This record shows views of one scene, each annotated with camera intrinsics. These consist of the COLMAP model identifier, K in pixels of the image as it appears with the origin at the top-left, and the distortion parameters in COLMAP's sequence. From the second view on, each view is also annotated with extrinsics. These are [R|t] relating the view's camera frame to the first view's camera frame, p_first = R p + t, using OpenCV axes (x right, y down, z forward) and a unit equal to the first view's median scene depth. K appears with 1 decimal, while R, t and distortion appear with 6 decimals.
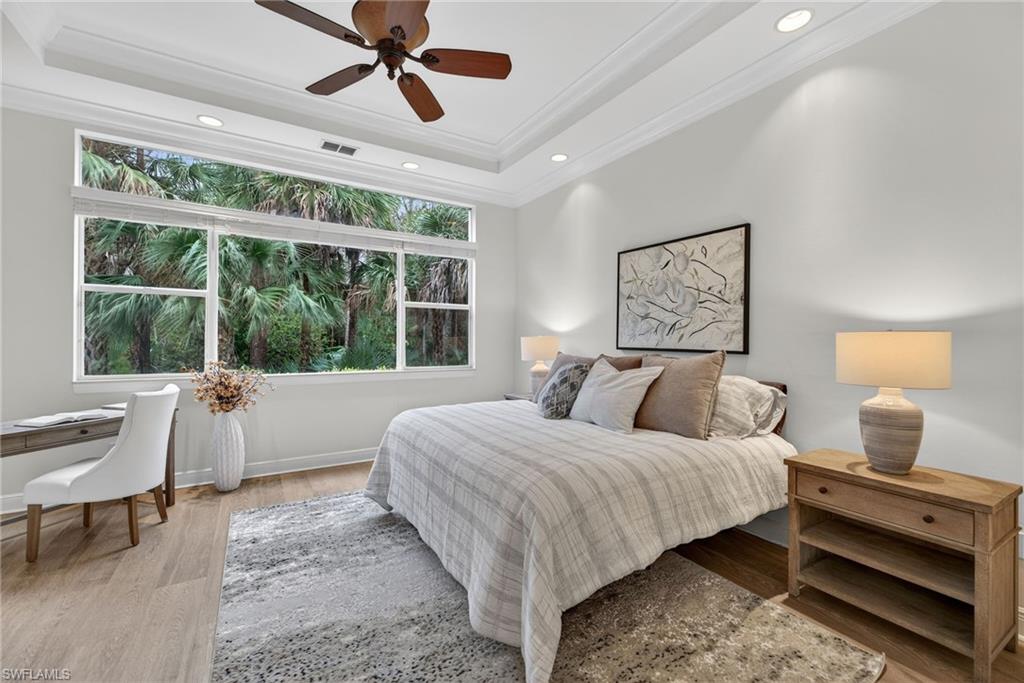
lens RADIAL K [[426.3, 0, 518.2], [0, 426.3, 338.4], [0, 0, 1]] dist [0.001856, -0.000119]
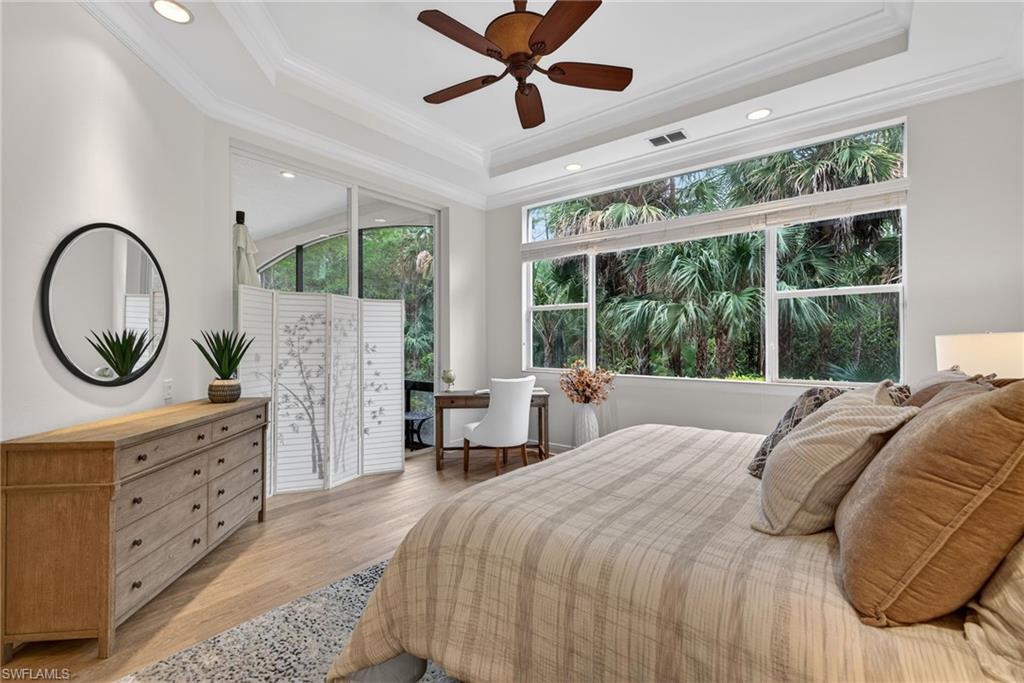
lens RADIAL K [[464.6, 0, 519.2], [0, 464.6, 340.6], [0, 0, 1]] dist [-0.003996, -0.000373]
pose [[0.315308, -0.007689, -0.948958, 0.474574], [0.007654, 0.999955, -0.005559, 0.001784], [0.948959, -0.005511, 0.315353, 0.393527]]
